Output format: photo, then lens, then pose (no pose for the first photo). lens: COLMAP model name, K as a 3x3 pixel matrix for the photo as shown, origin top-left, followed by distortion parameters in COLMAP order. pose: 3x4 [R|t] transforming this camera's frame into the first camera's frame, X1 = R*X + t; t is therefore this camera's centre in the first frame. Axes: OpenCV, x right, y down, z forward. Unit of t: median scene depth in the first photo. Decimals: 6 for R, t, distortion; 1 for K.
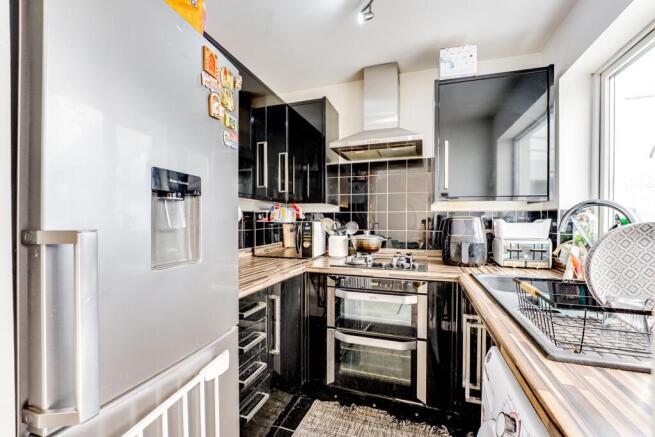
lens RADIAL K [[274.8, 0, 328.7], [0, 274.8, 222.0], [0, 0, 1]] dist [-0.001546, -0.000026]
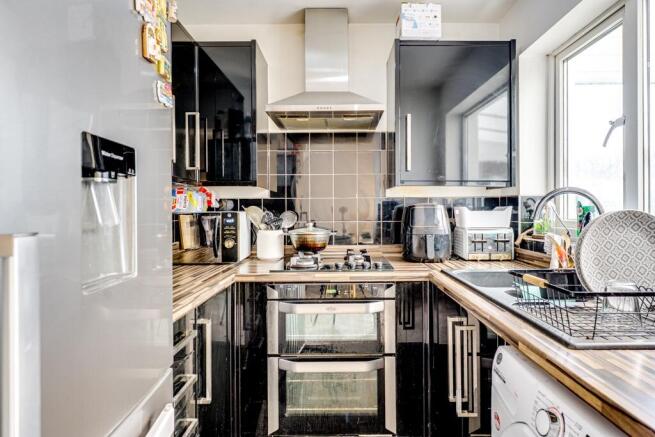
lens RADIAL K [[378.3, 0, 328.9], [0, 378.3, 206.8], [0, 0, 1]] dist [0.023852, -0.000525]
pose [[0.947187, -0.006718, 0.320611, -0.175851], [0.009496, 0.999930, -0.007101, -0.005511], [-0.320541, 0.009771, 0.947184, -0.015675]]
